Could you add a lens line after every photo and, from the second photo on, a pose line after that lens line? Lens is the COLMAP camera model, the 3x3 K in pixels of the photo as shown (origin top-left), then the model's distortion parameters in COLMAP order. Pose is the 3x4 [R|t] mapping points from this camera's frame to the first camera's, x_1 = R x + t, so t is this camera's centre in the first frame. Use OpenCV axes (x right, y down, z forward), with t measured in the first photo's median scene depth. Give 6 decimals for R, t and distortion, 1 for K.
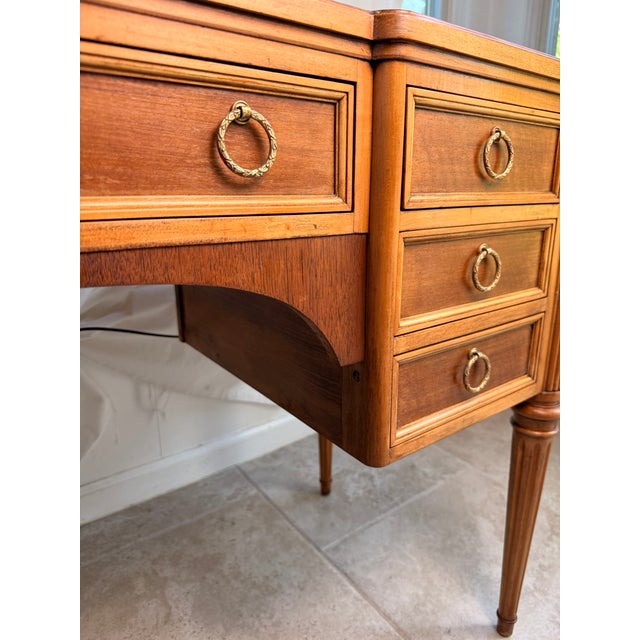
lens RADIAL K [[461.5, 0, 316.2], [0, 461.5, 318.3], [0, 0, 1]] dist [0.011004, -0.028582]
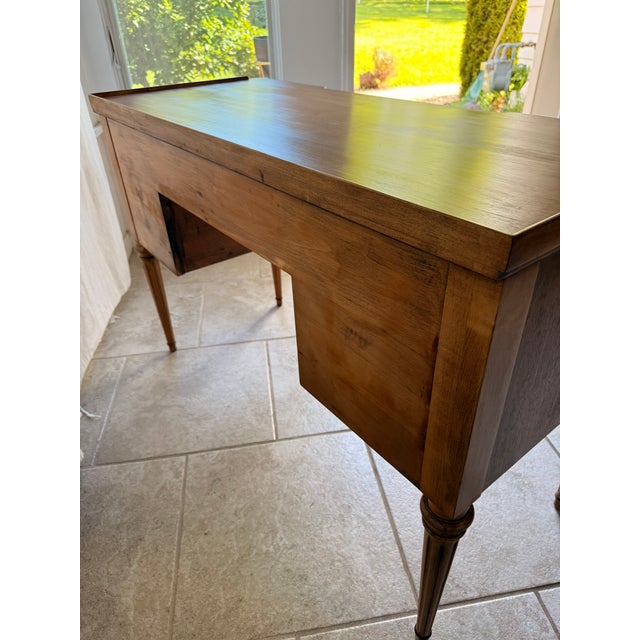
lens RADIAL K [[461.5, 0, 315.7], [0, 461.5, 318.6], [0, 0, 1]] dist [0.011004, -0.028582]
pose [[0.459728, -0.497818, 0.735410, -1.210367], [0.265649, 0.867280, 0.421018, -0.258698], [-0.847397, 0.001807, 0.530957, -0.392517]]
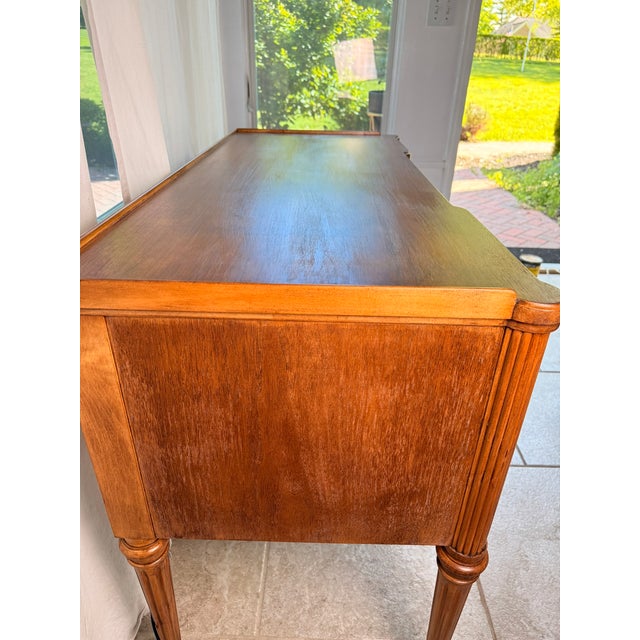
lens RADIAL K [[461.5, 0, 317.9], [0, 461.5, 312.2], [0, 0, 1]] dist [0.011004, -0.028582]
pose [[0.606659, -0.362538, 0.707482, -1.407419], [0.191897, 0.930423, 0.312230, -0.322125], [-0.771453, -0.053654, 0.634020, -0.350104]]
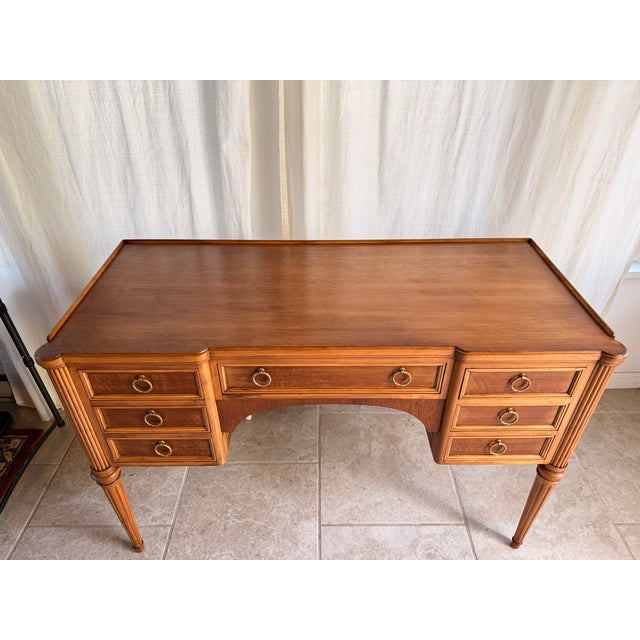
lens RADIAL K [[461.5, 0, 323.2], [0, 461.5, 312.6], [0, 0, 1]] dist [0.011004, -0.028582]
pose [[0.813044, 0.341441, -0.471570, 0.316187], [-0.160572, 0.910068, 0.382090, -0.790332], [0.559622, -0.234935, 0.794751, -0.736493]]
